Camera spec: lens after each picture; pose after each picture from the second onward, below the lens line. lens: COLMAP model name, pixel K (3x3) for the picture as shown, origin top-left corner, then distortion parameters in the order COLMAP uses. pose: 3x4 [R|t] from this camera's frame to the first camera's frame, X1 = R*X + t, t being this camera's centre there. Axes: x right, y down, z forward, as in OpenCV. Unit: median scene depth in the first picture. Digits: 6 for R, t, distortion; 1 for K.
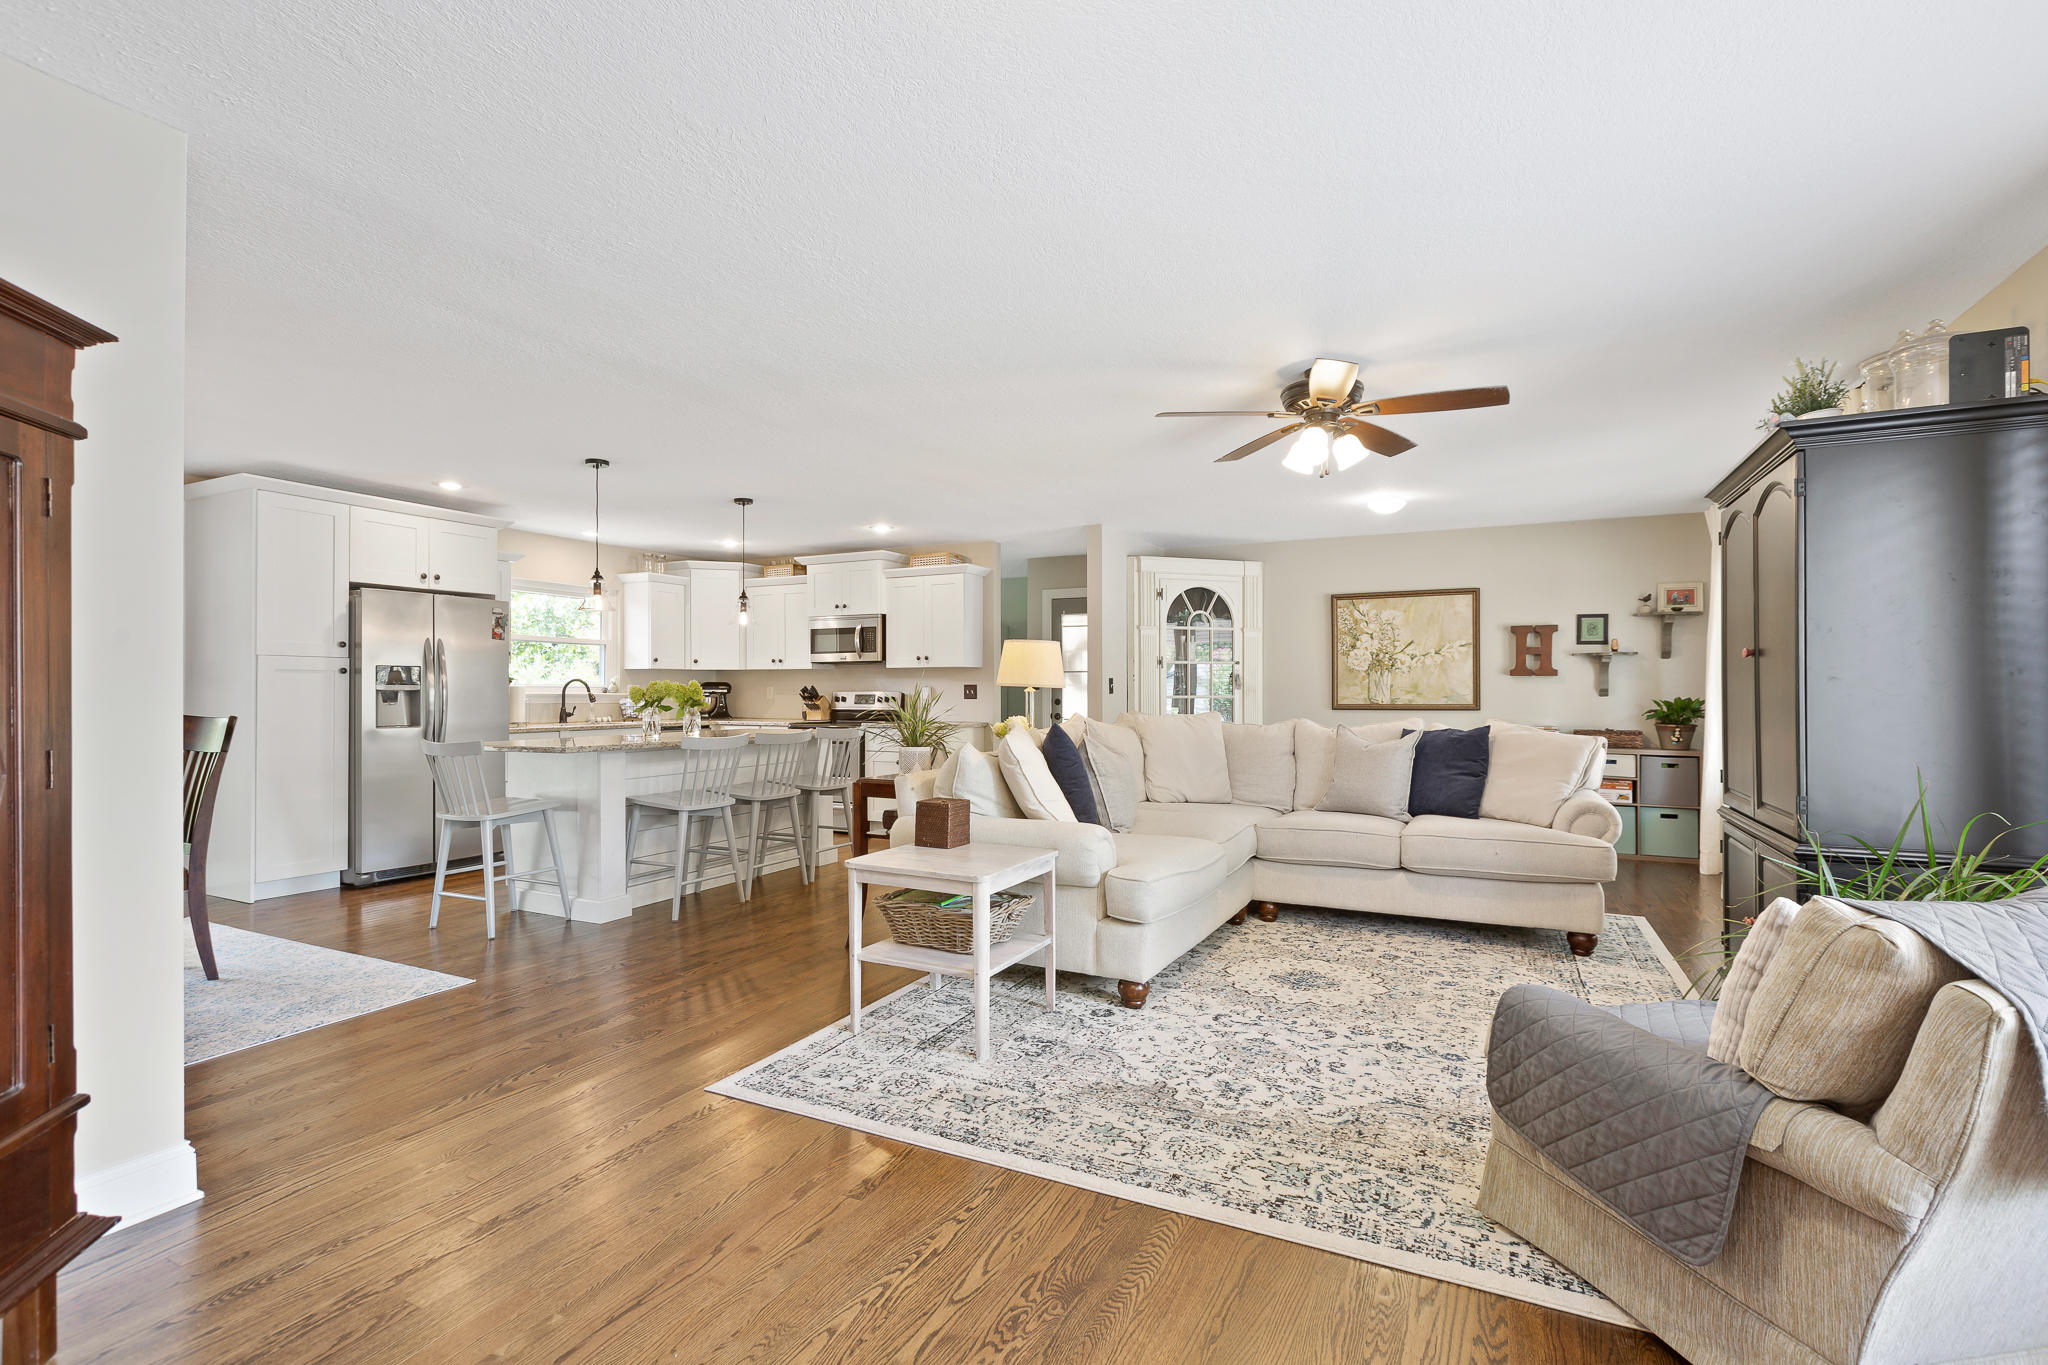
lens RADIAL K [[940.2, 0, 1024.0], [0, 940.2, 682.5], [0, 0, 1]] dist [0.004731, 0.000527]
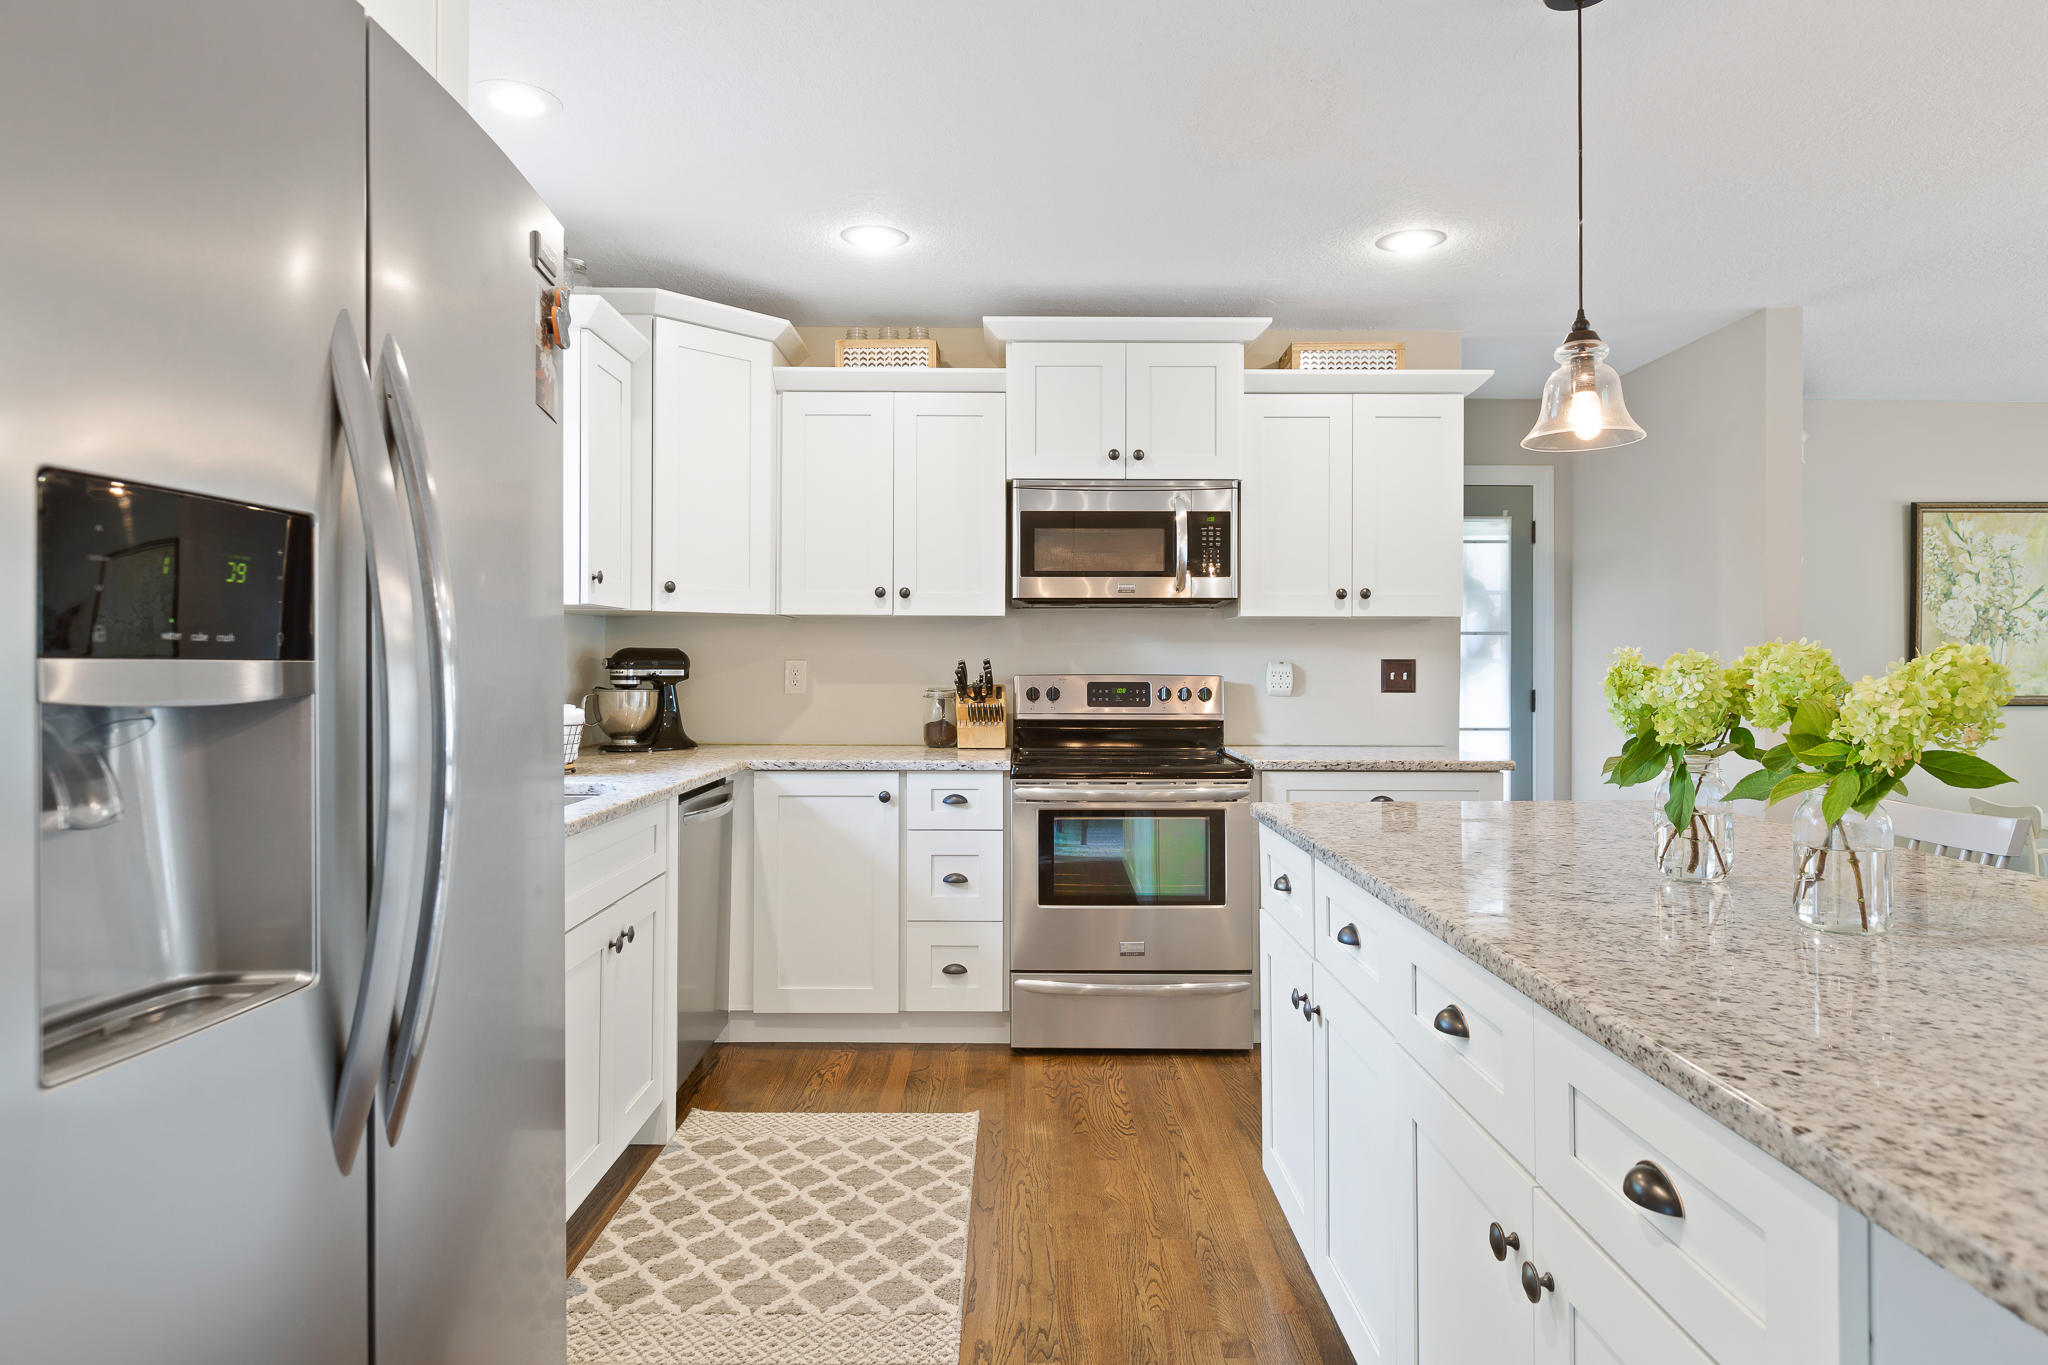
lens RADIAL K [[1187.4, 0, 1024.0], [0, 1187.4, 682.5], [0, 0, 1]] dist [0.000805, 0.000316]
pose [[0.893953, -0.005414, 0.448127, -0.458052], [-0.005935, 0.999696, 0.023918, 0.000963], [-0.448121, -0.024042, 0.893650, 0.585516]]
